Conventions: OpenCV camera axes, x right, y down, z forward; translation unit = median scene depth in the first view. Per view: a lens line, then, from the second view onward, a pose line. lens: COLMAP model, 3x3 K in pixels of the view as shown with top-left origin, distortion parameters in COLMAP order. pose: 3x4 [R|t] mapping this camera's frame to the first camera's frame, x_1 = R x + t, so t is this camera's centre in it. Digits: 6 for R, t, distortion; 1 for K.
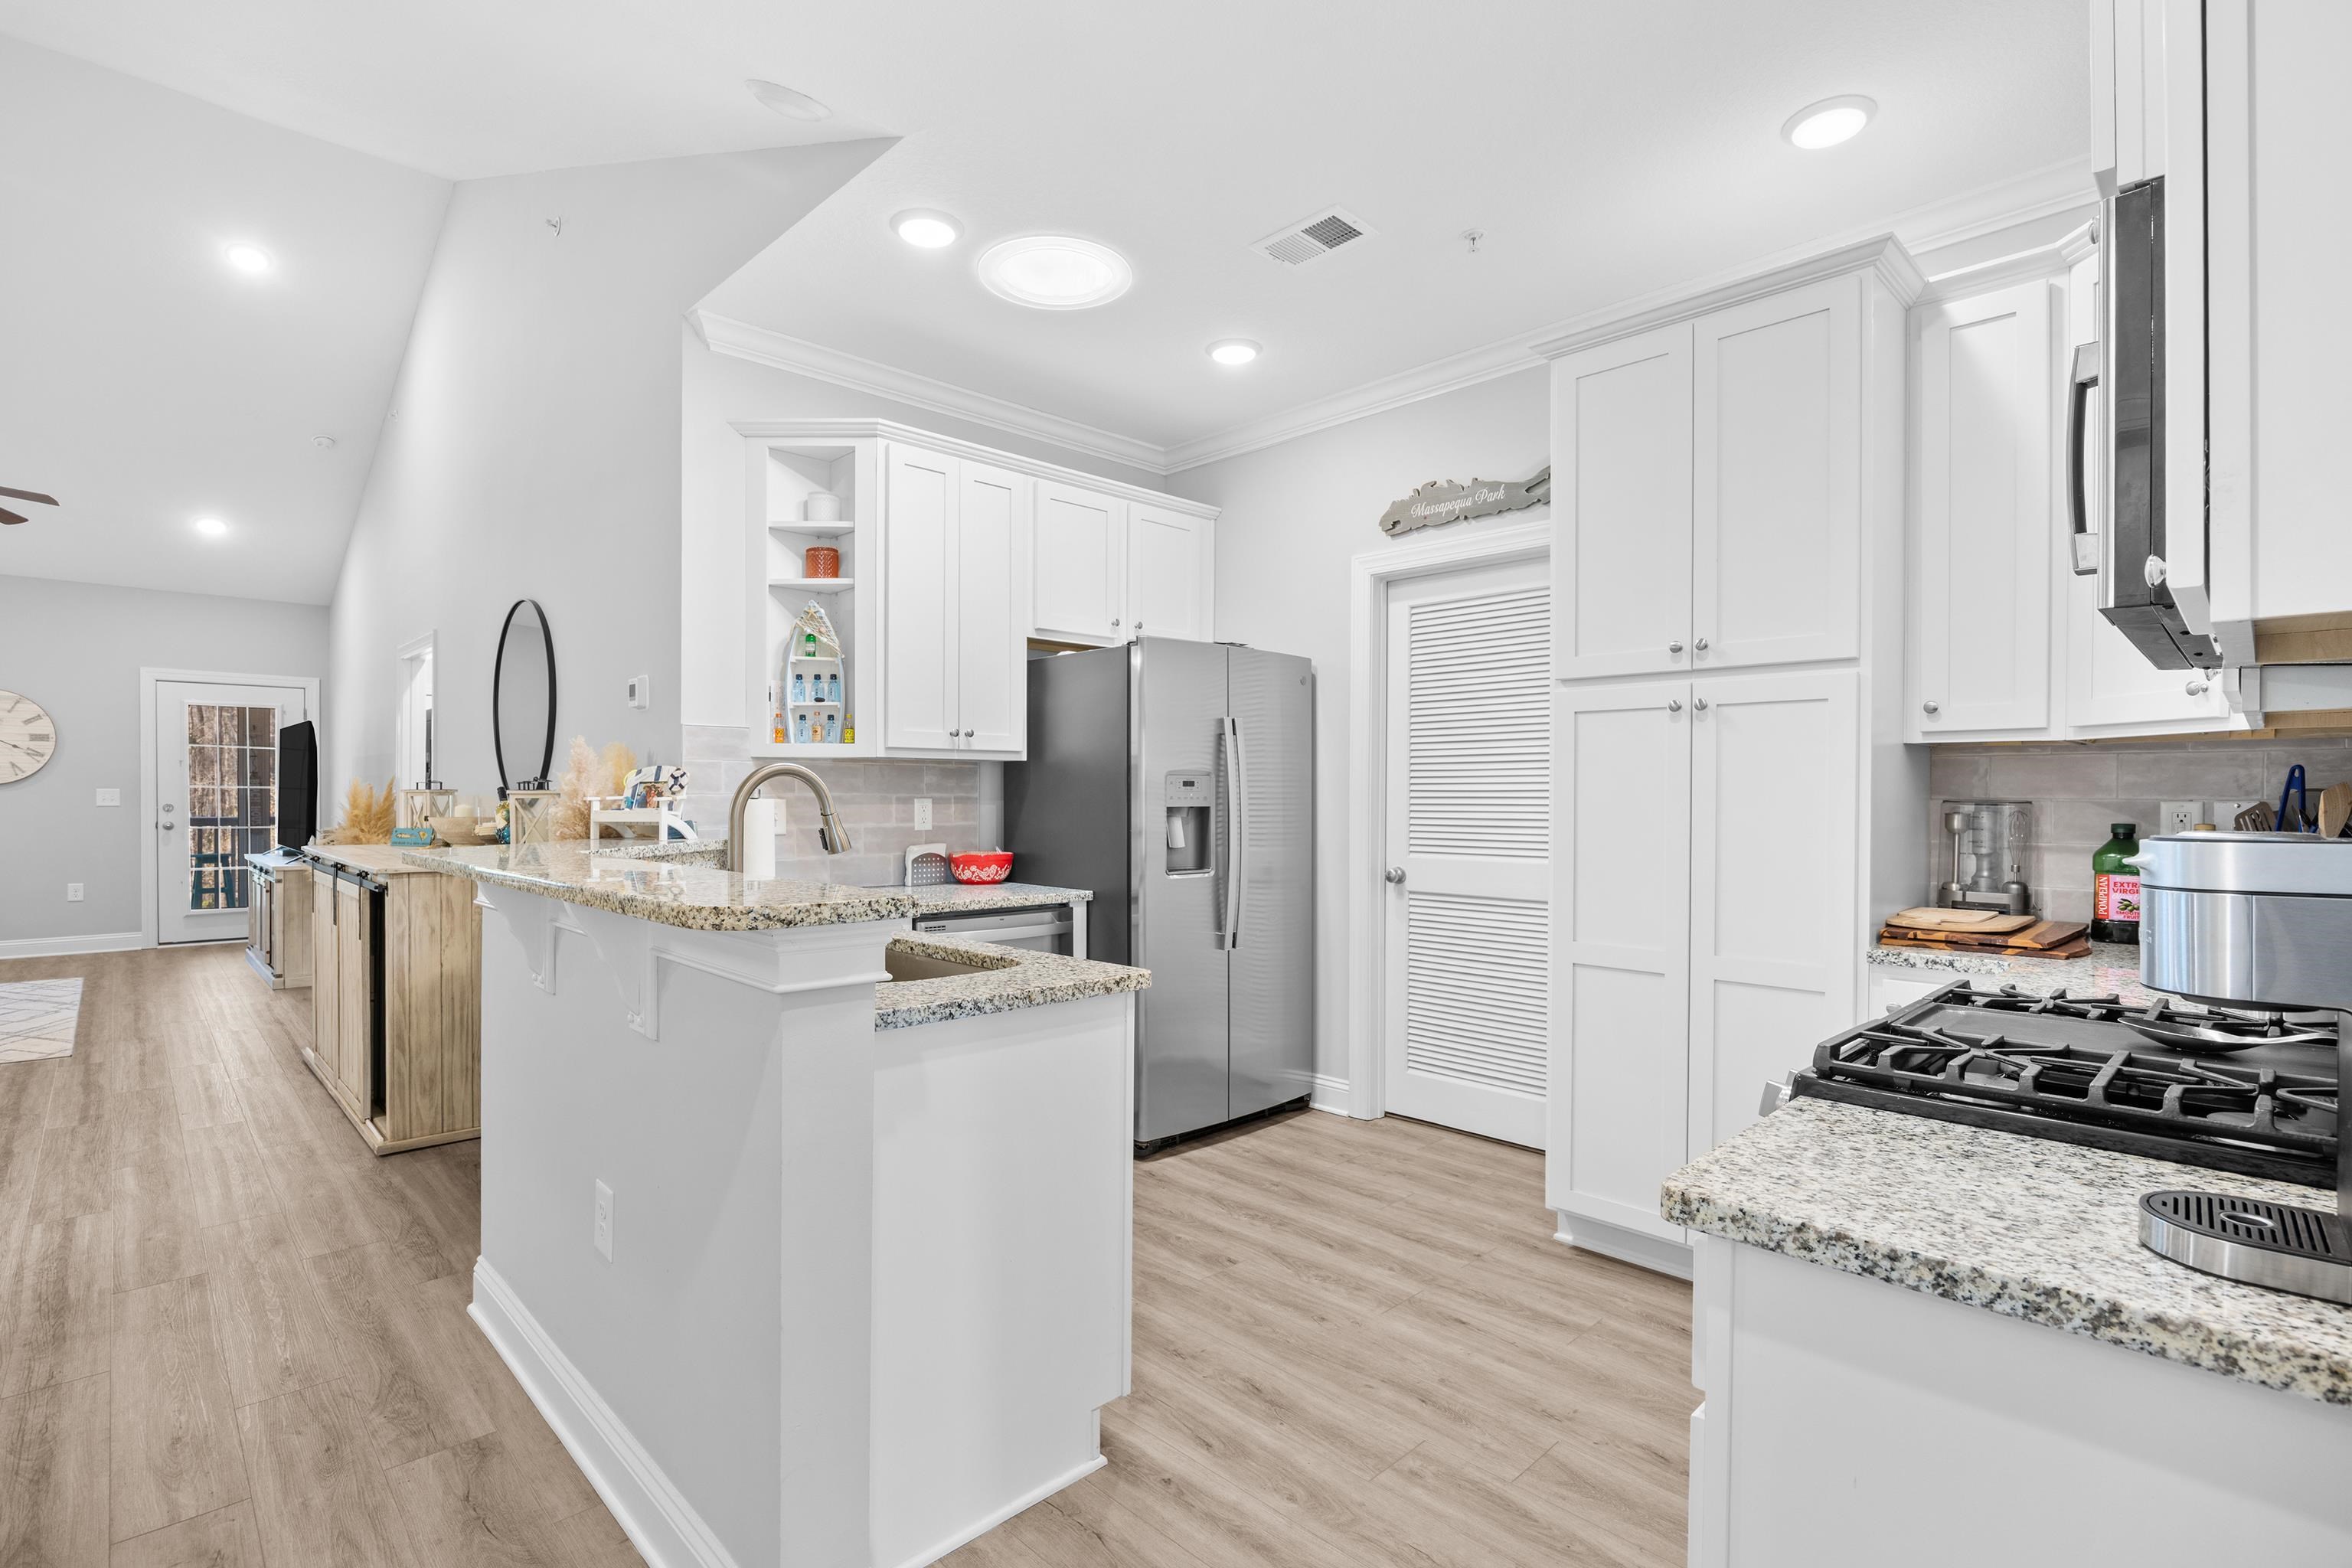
lens RADIAL K [[1092.2, 0, 1170.3], [0, 1092.2, 806.4], [0, 0, 1]] dist [-0.015061, 0.001707]
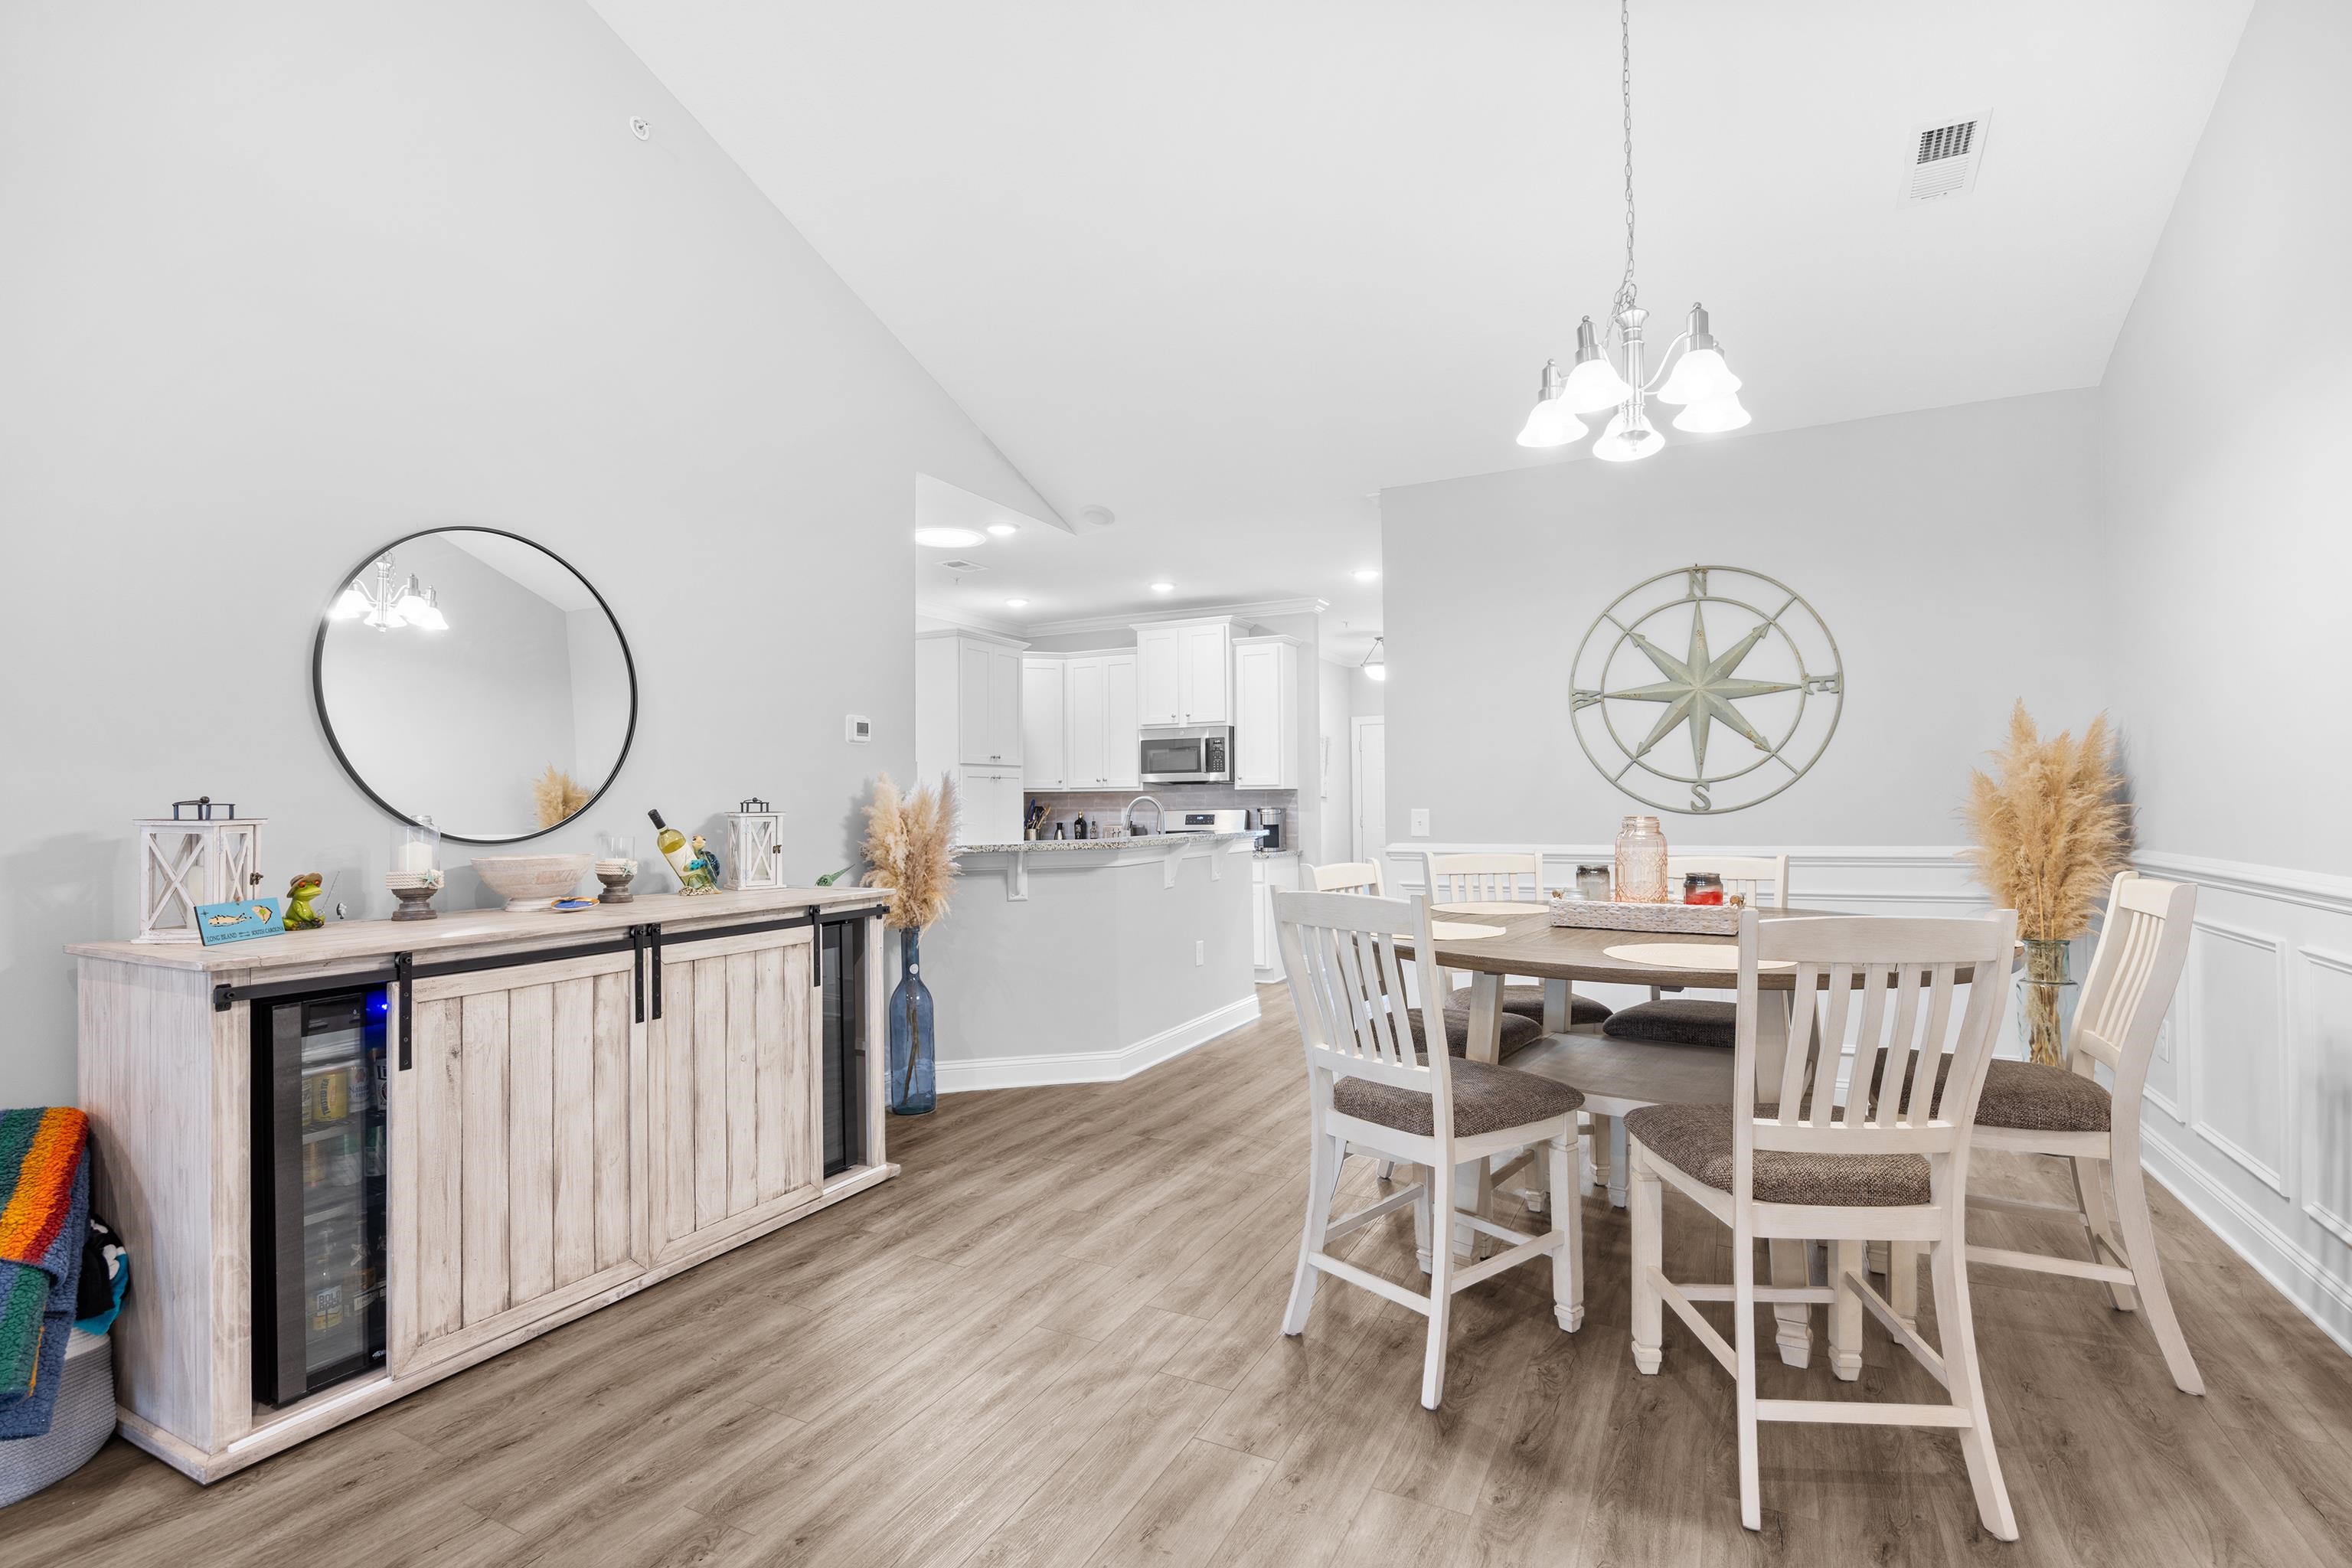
lens RADIAL K [[1092.2, 0, 1166.8], [0, 1092.2, 786.4], [0, 0, 1]] dist [-0.015061, 0.001707]
pose [[-0.306422, 0.014152, 0.951791, -1.690685], [0.020408, 0.999757, -0.008295, -0.024426], [-0.951677, 0.016882, -0.306636, 1.014343]]
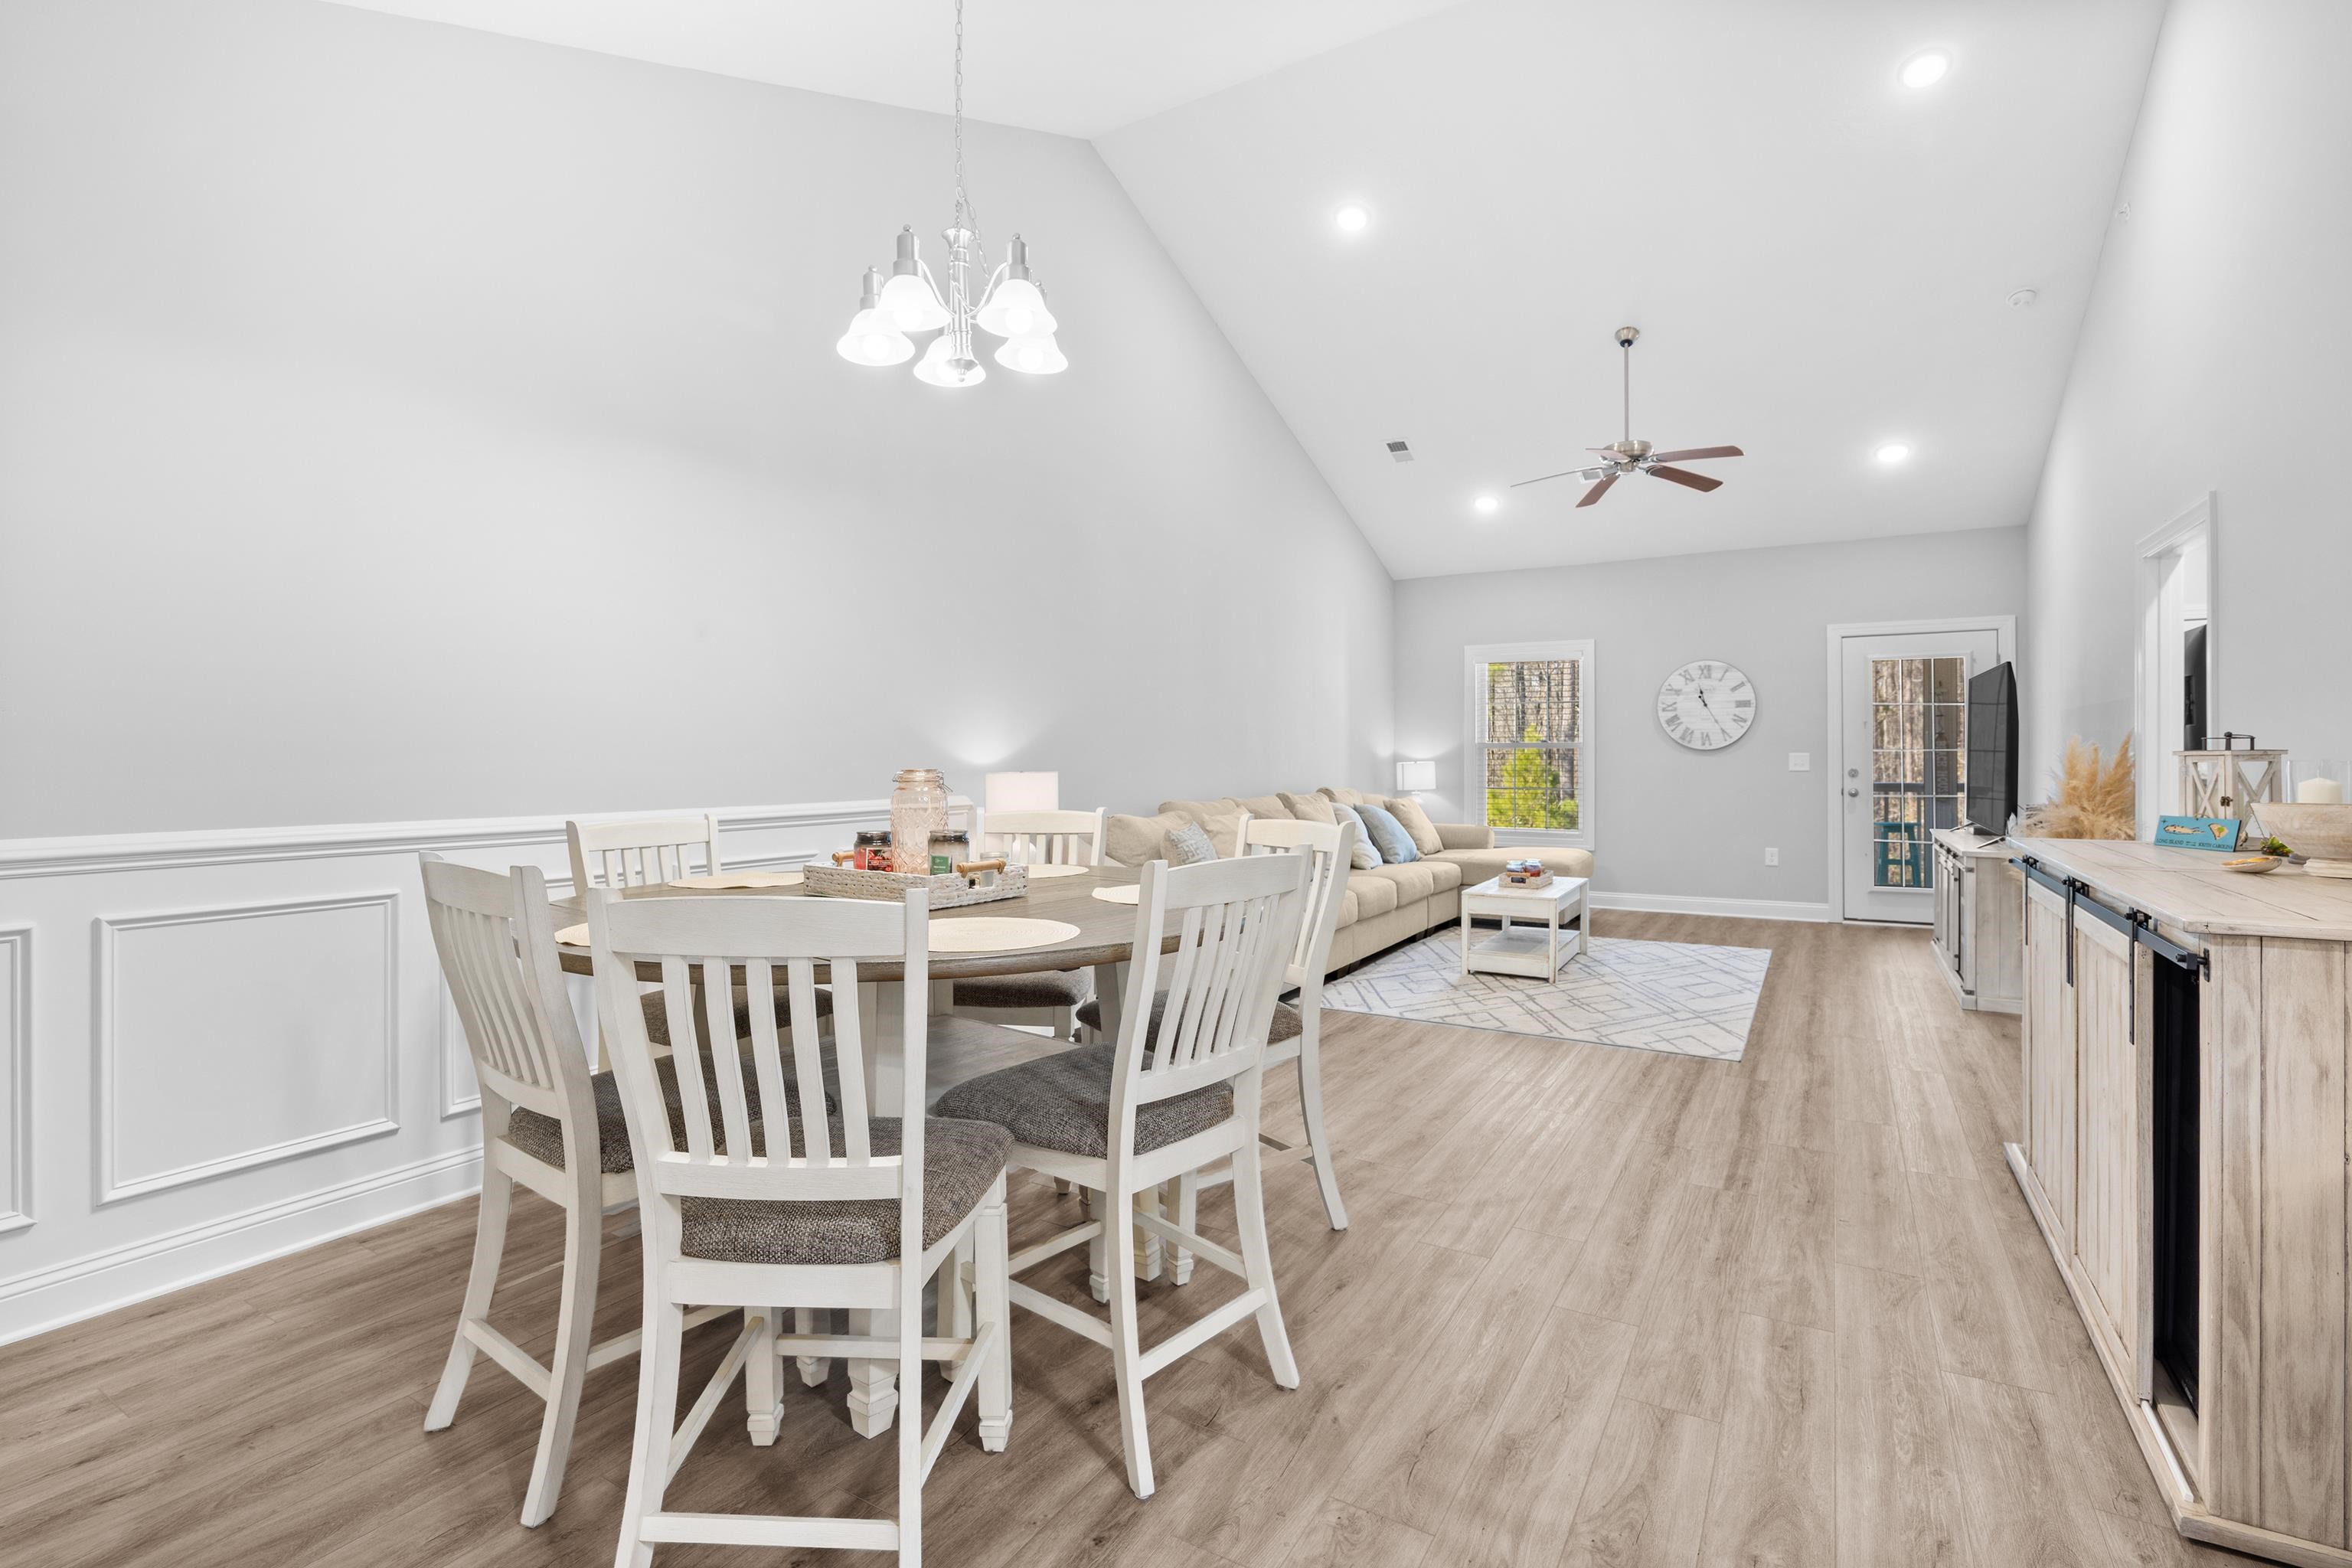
lens RADIAL K [[1092.2, 0, 1165.8], [0, 1092.2, 749.4], [0, 0, 1]] dist [-0.015061, 0.001707]
pose [[0.244784, -0.010243, -0.969524, -0.369435], [-0.007125, 0.999898, -0.012363, -0.007224], [0.969552, 0.009934, 0.244686, 0.437033]]
